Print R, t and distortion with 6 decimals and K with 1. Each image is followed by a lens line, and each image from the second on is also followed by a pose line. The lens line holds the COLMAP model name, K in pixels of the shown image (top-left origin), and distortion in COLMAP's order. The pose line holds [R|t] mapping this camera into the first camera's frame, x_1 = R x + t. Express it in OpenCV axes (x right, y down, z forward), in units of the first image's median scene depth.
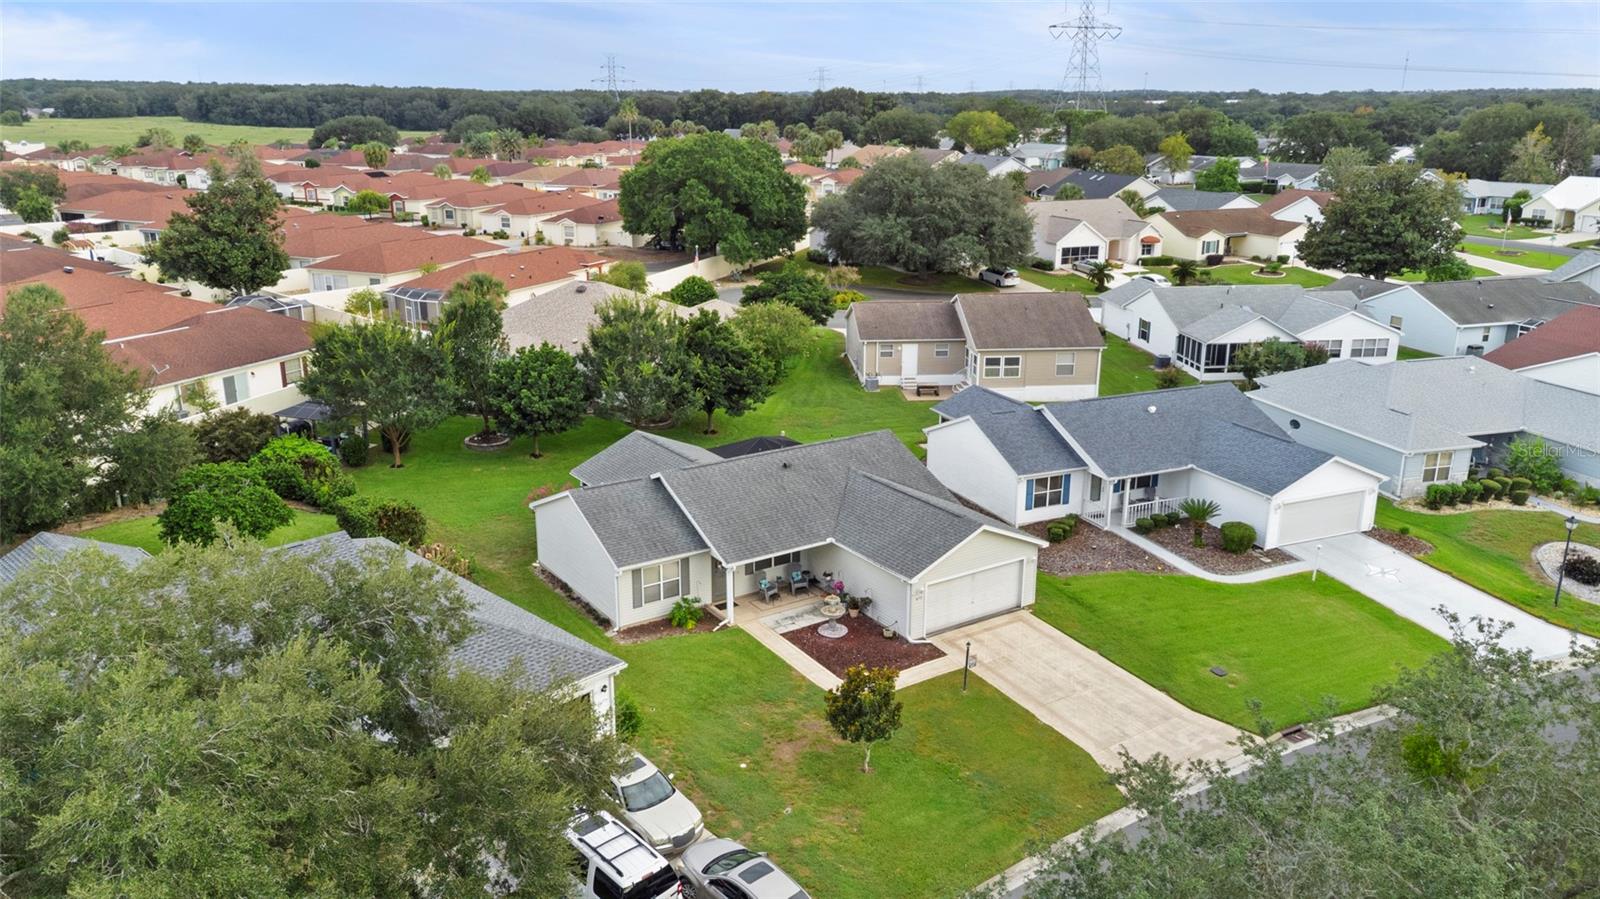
lens RADIAL K [[1195.8, 0, 807.7], [0, 1195.8, 444.9], [0, 0, 1]] dist [0.029286, 0.042269]
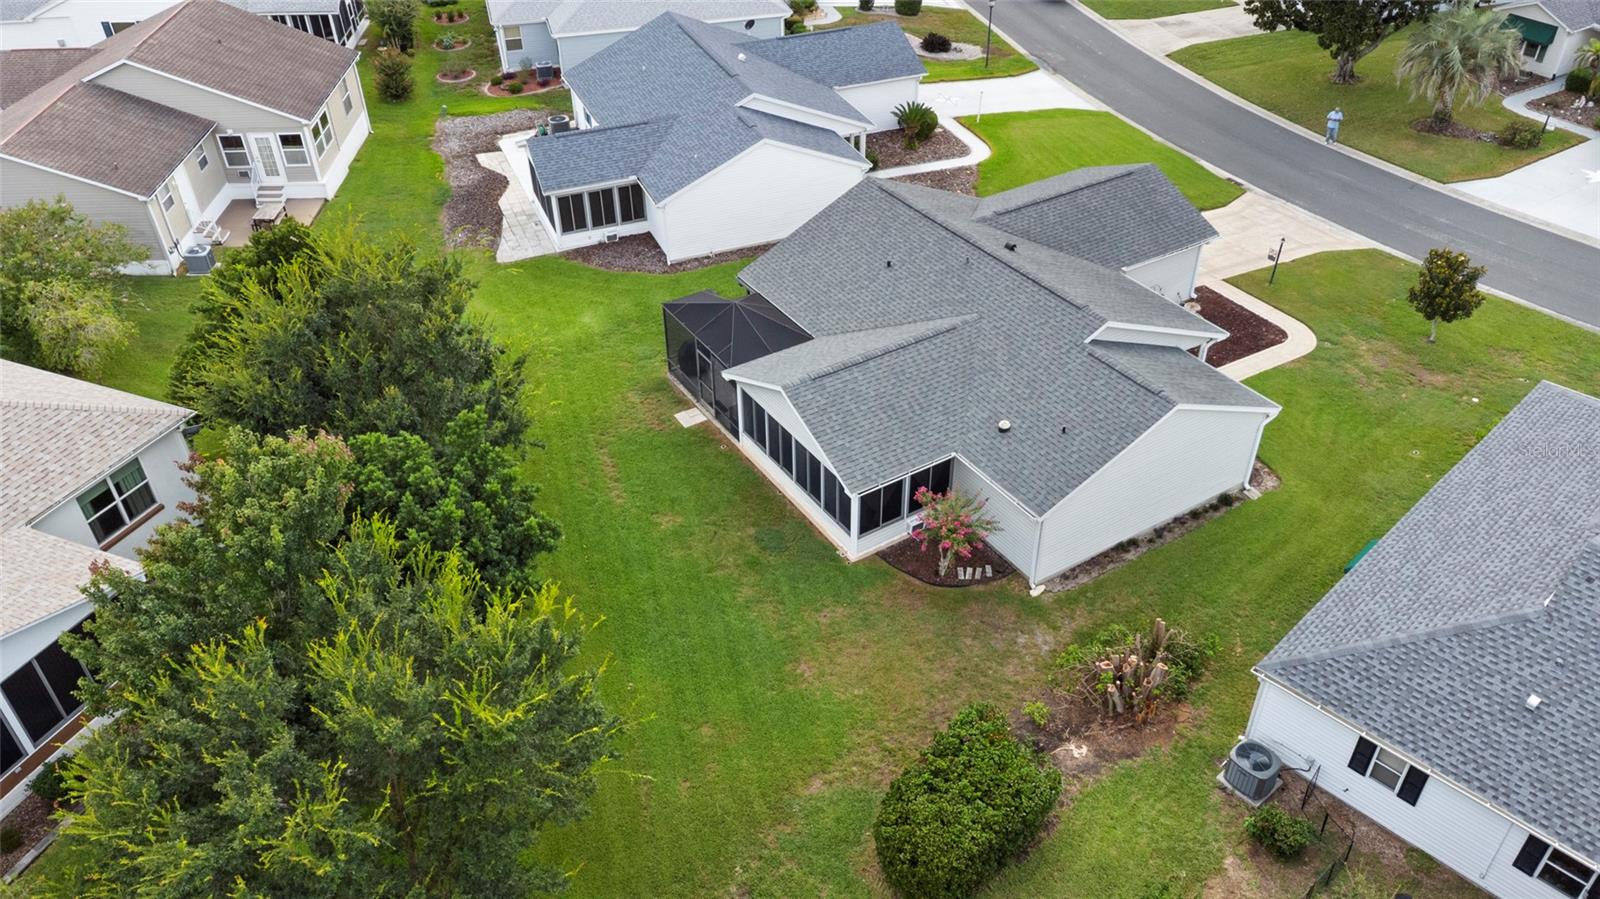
lens RADIAL K [[1195.8, 0, 807.7], [0, 1195.8, 444.9], [0, 0, 1]] dist [0.029286, 0.042269]
pose [[0.029821, -0.598504, 0.800564, -0.738223], [0.293145, 0.770939, 0.565437, -0.371055], [-0.955603, 0.217820, 0.198438, 1.060484]]
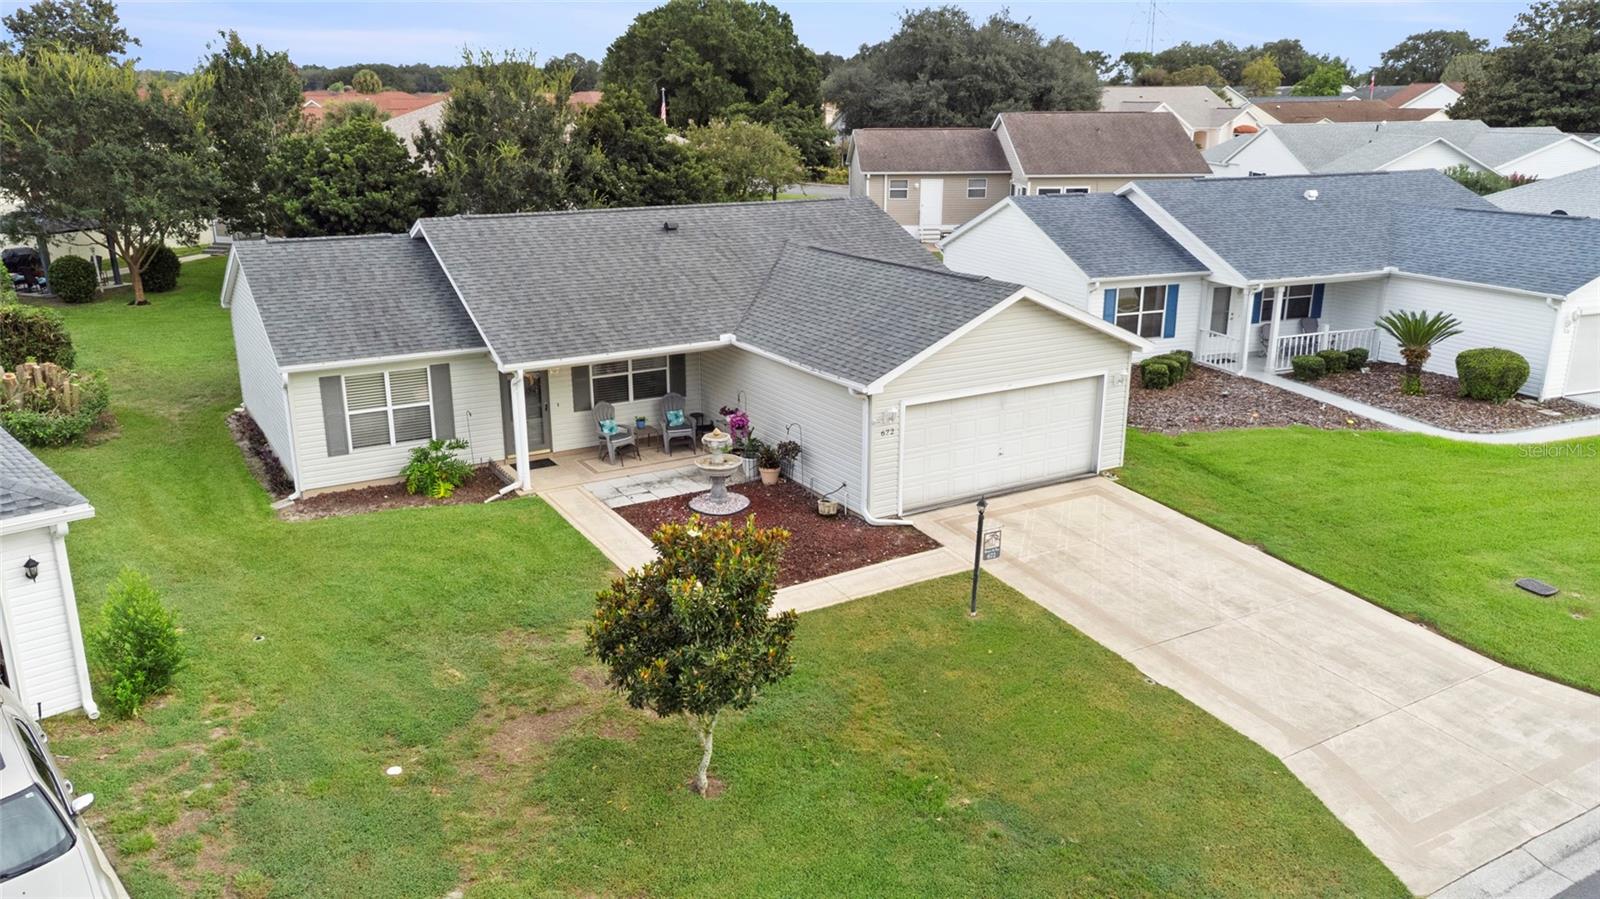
lens RADIAL K [[1195.8, 0, 807.7], [0, 1195.8, 444.9], [0, 0, 1]] dist [0.029286, 0.042269]
pose [[0.998886, 0.008019, -0.046499, 0.077539], [-0.007995, 0.999968, 0.000709, 0.124146], [0.046503, -0.000336, 0.998918, 0.476996]]
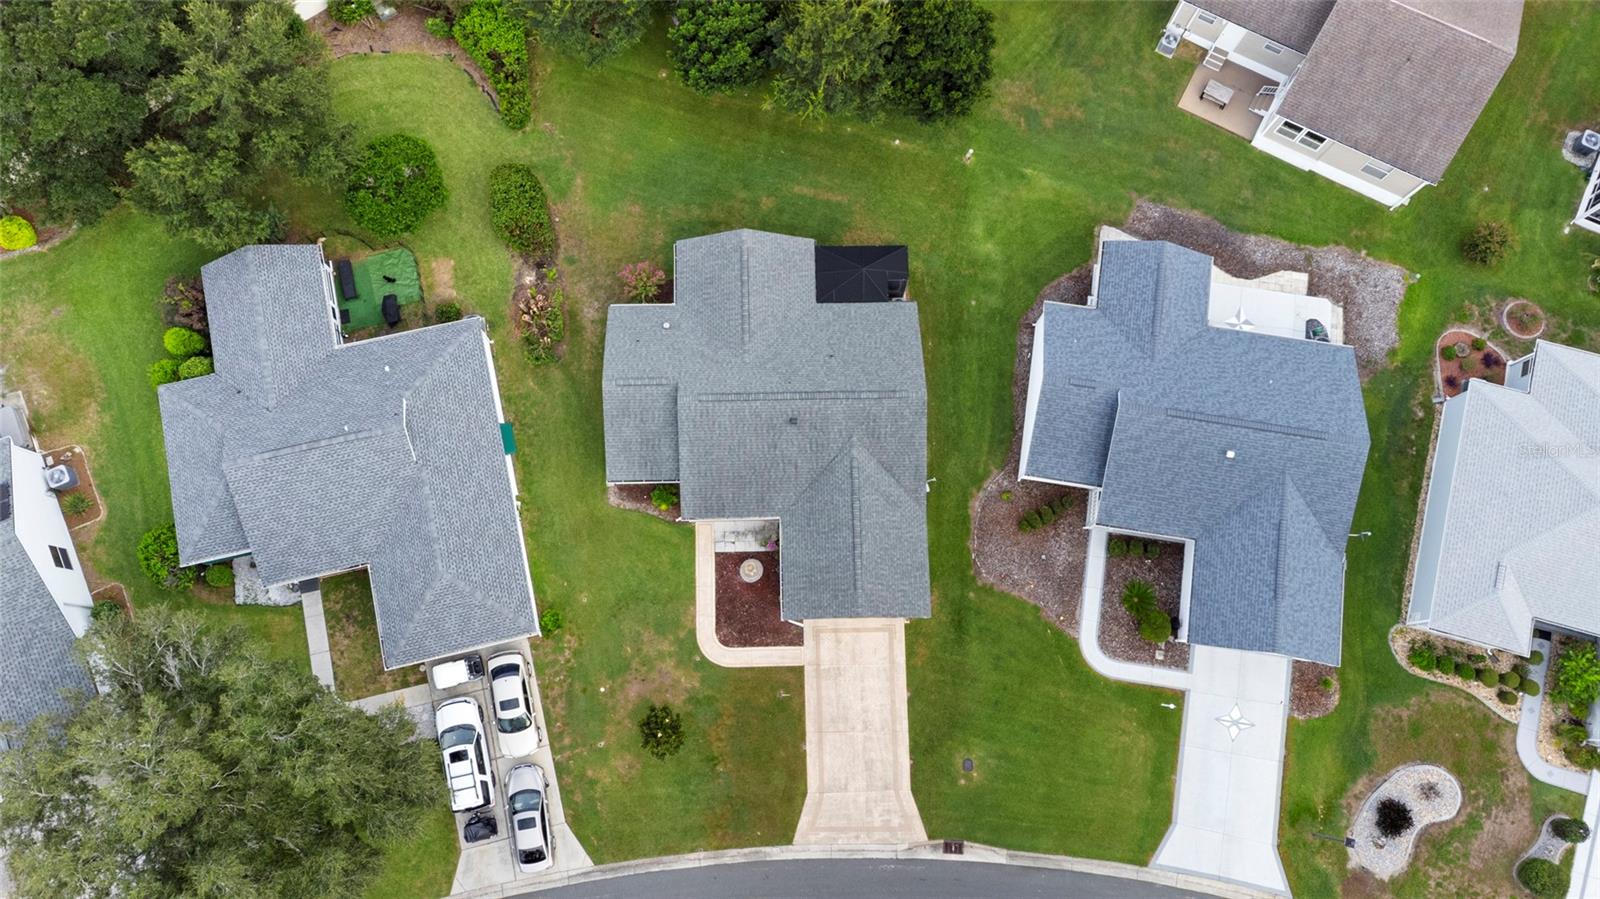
lens RADIAL K [[1195.8, 0, 807.7], [0, 1195.8, 444.9], [0, 0, 1]] dist [0.029286, 0.042269]
pose [[0.840864, 0.531185, -0.103873, 0.129748], [-0.166607, 0.436620, 0.884084, -1.024058], [0.514966, -0.726089, 0.455637, 0.510798]]
